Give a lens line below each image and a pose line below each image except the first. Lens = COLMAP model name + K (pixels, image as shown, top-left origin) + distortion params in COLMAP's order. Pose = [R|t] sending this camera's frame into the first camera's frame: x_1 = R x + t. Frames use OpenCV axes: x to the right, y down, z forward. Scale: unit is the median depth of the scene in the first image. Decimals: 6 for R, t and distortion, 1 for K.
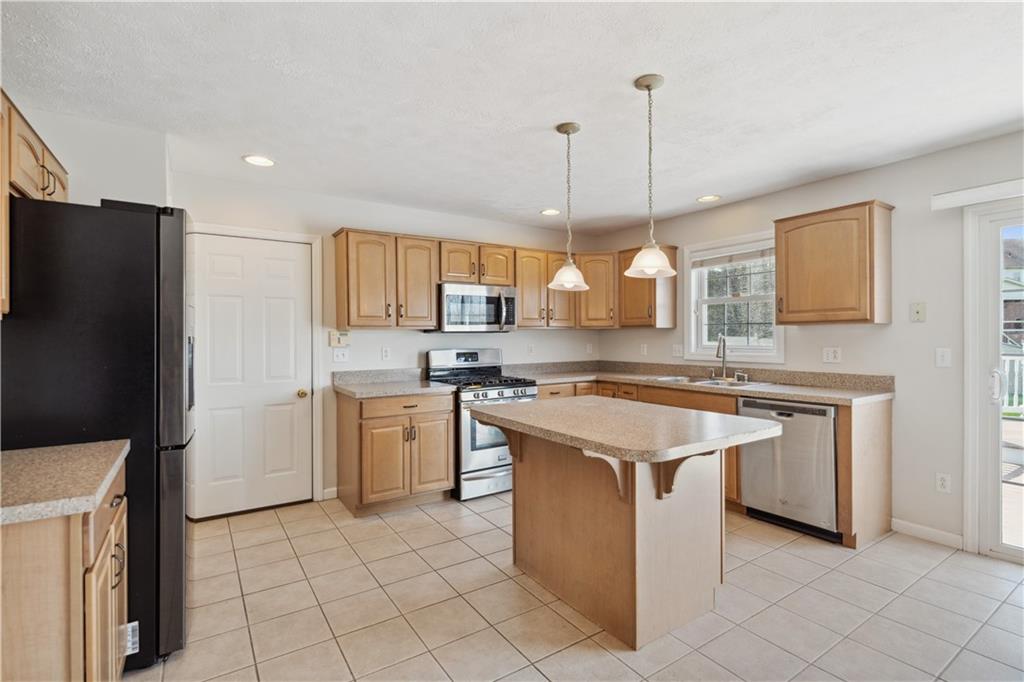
lens RADIAL K [[477.2, 0, 512.0], [0, 477.2, 341.0], [0, 0, 1]] dist [-0.000202, -0.000280]
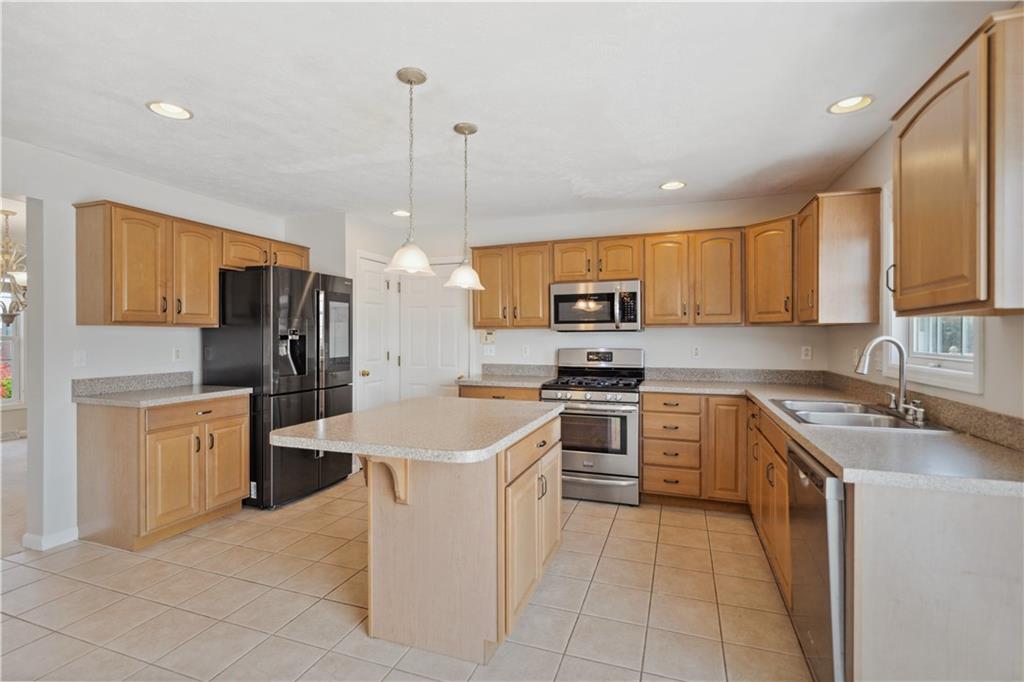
lens RADIAL K [[477.2, 0, 512.0], [0, 477.2, 341.0], [0, 0, 1]] dist [-0.000202, -0.000280]
pose [[0.598094, 0.013672, -0.801309, 0.606213], [-0.008591, 0.999906, 0.010648, -0.007398], [0.801380, 0.000516, 0.598155, 0.295120]]
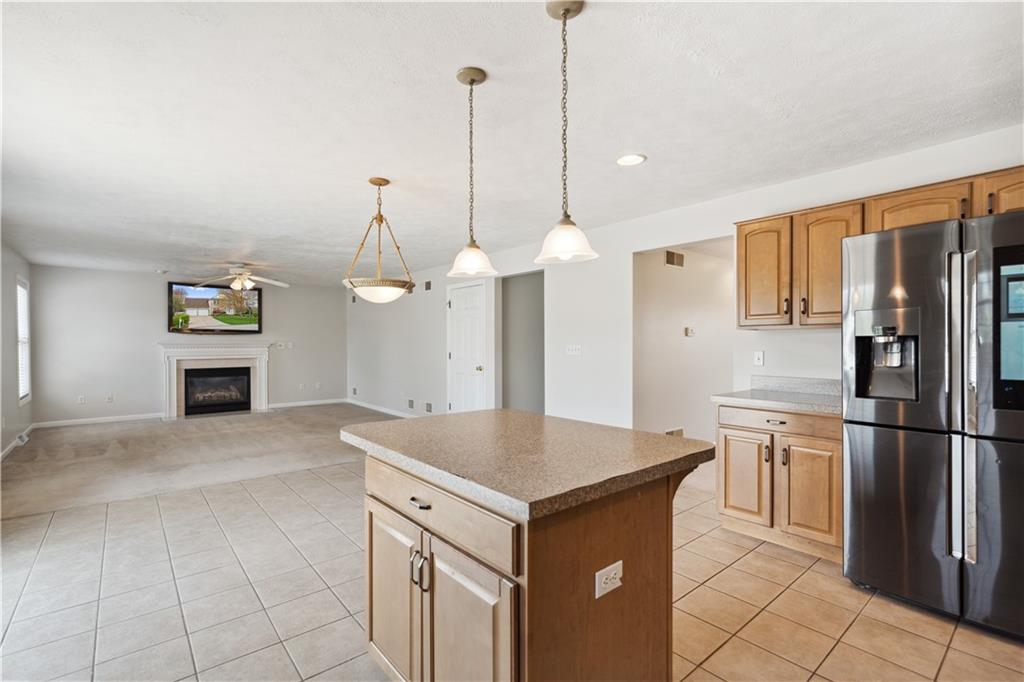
lens RADIAL K [[457.8, 0, 491.6], [0, 457.8, 341.8], [0, 0, 1]] dist [-0.000021, -0.000010]
pose [[-0.996099, 0.009233, -0.087755, 0.168774], [0.008604, 0.999934, 0.007549, -0.004912], [0.087819, 0.006764, -0.996113, 0.988078]]
